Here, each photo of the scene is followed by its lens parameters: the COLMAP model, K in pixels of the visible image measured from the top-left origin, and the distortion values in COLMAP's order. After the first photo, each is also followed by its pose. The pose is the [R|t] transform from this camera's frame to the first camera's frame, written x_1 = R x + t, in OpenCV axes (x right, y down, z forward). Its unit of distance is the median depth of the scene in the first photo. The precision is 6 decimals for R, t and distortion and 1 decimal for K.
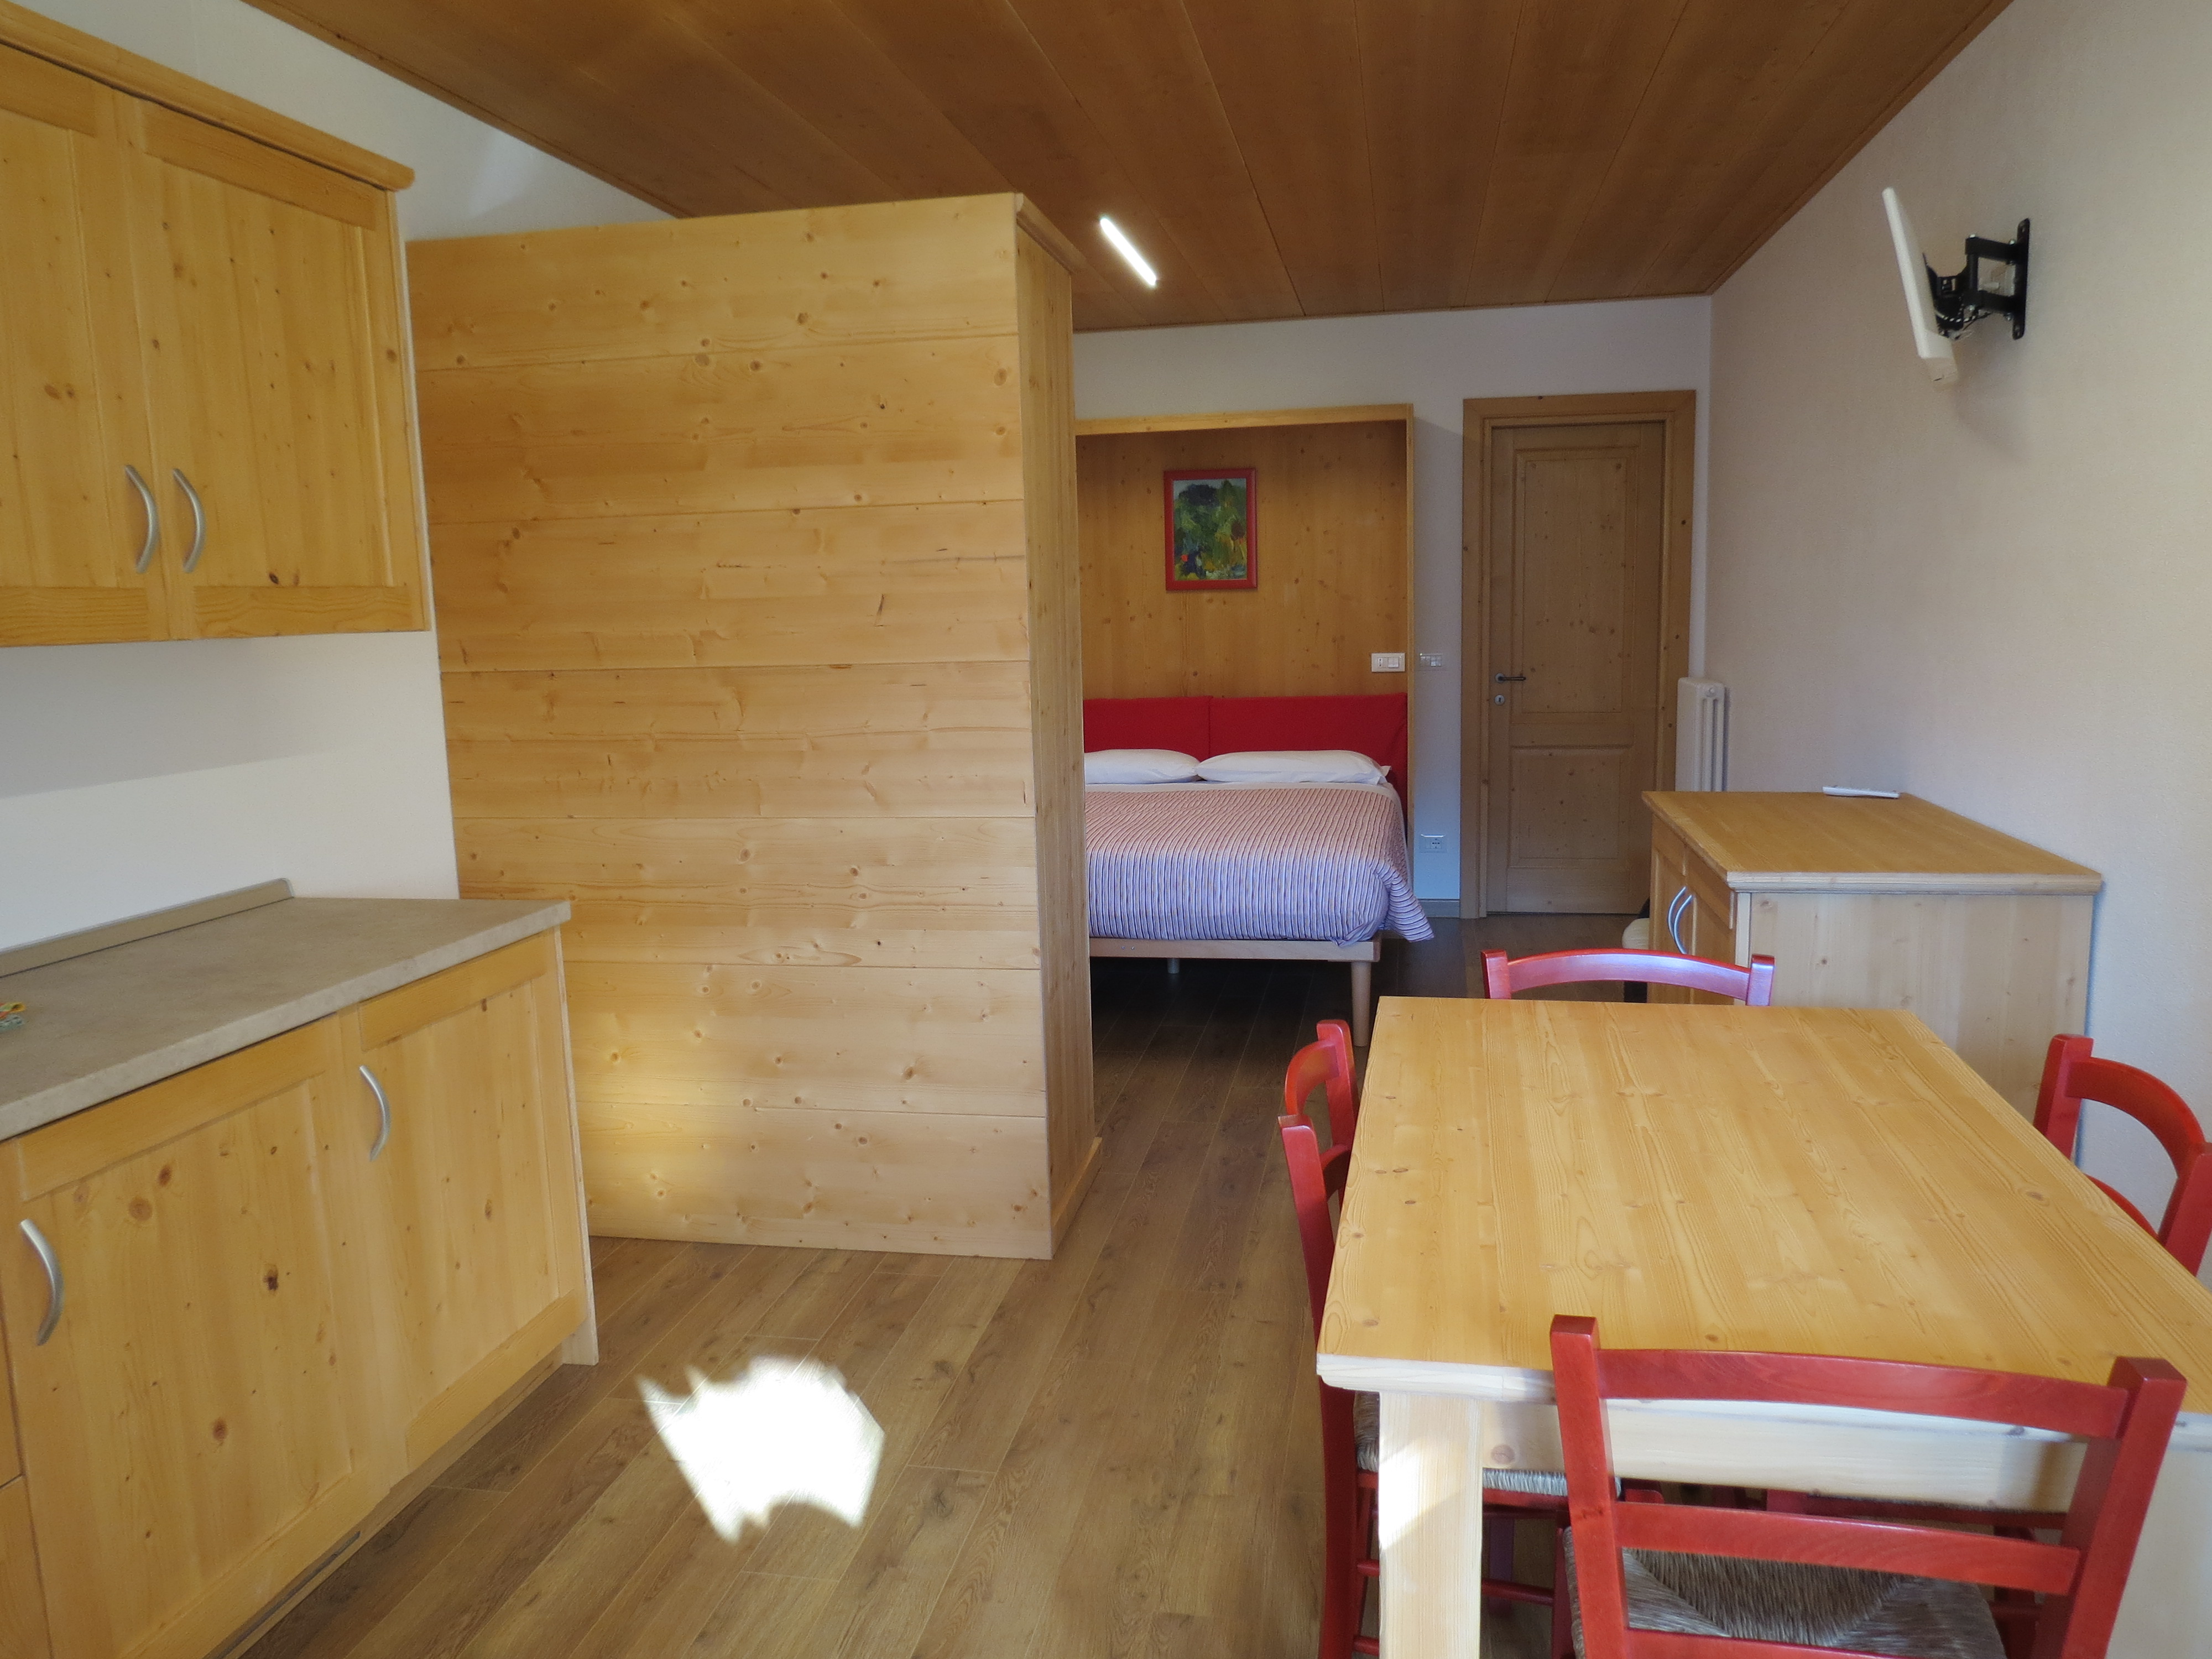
lens RADIAL K [[1534.4, 0, 1106.0], [0, 1534.4, 829.5], [0, 0, 1]] dist [-0.000727, -0.001156]
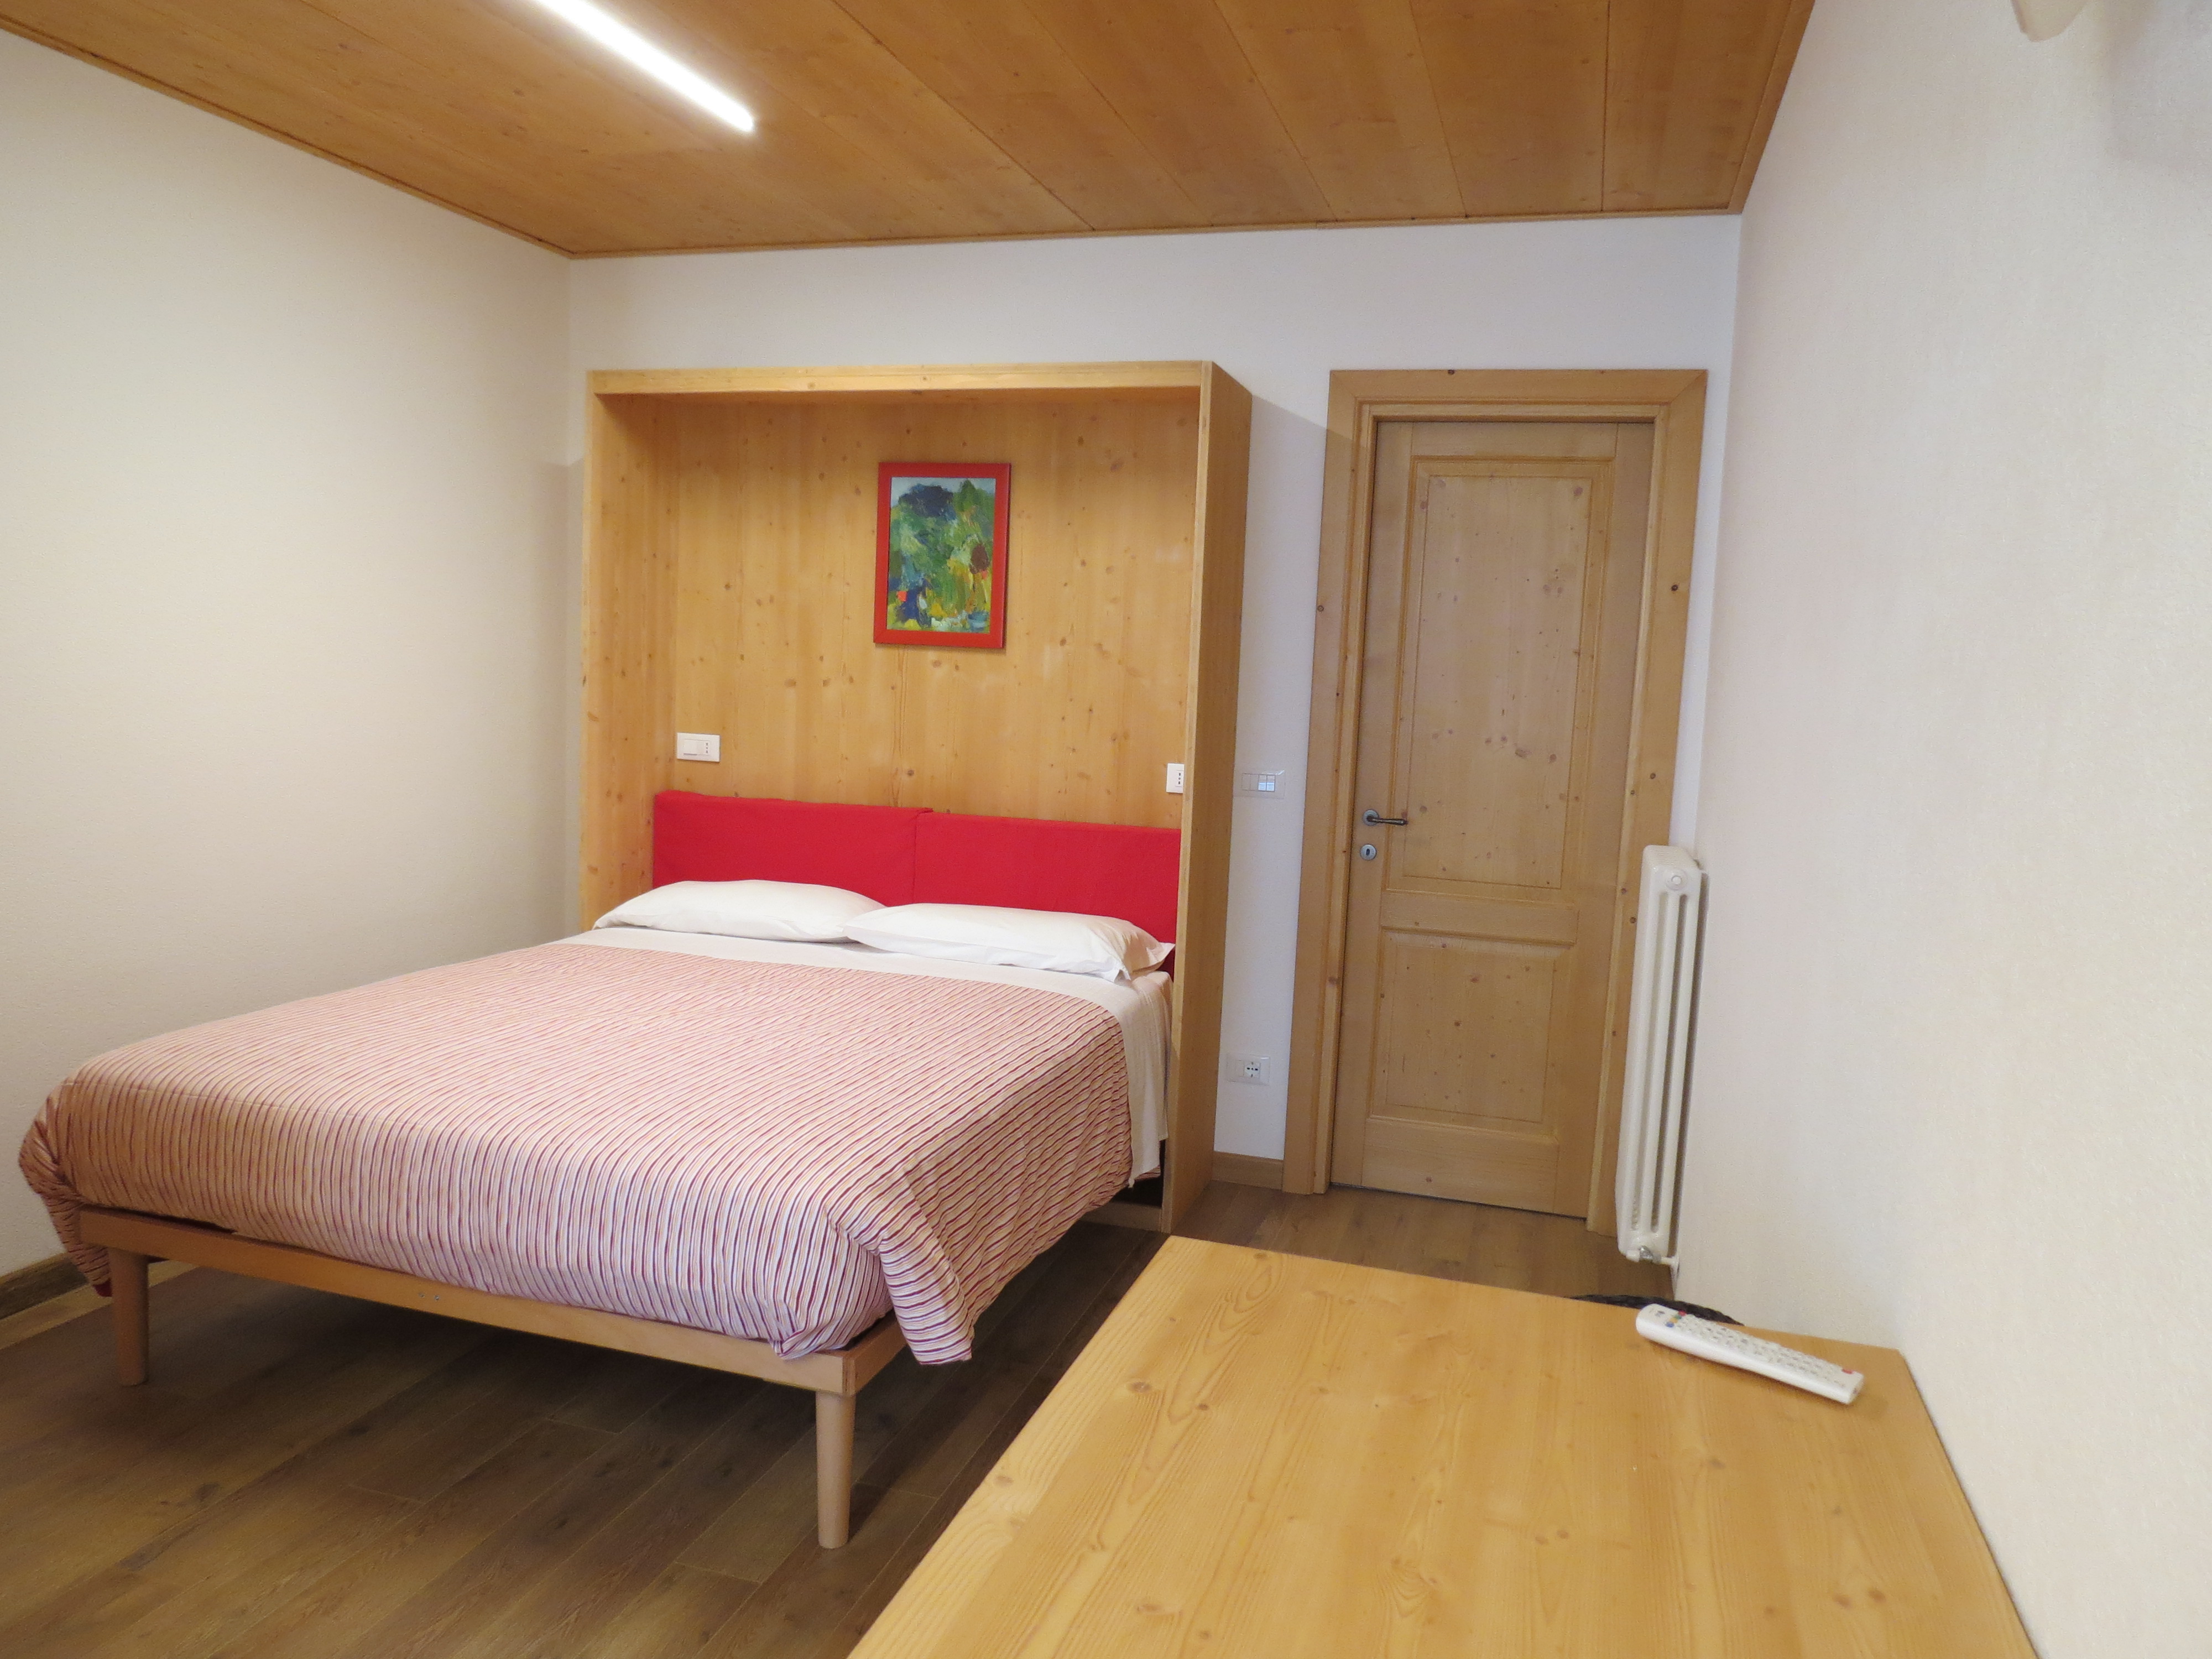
lens RADIAL K [[1534.4, 0, 1106.0], [0, 1534.4, 829.5], [0, 0, 1]] dist [-0.000727, -0.001156]
pose [[0.990914, 0.081429, -0.107041, 0.217576], [-0.085250, 0.995858, -0.031611, -0.065092], [0.104024, 0.040449, 0.993752, 0.366722]]
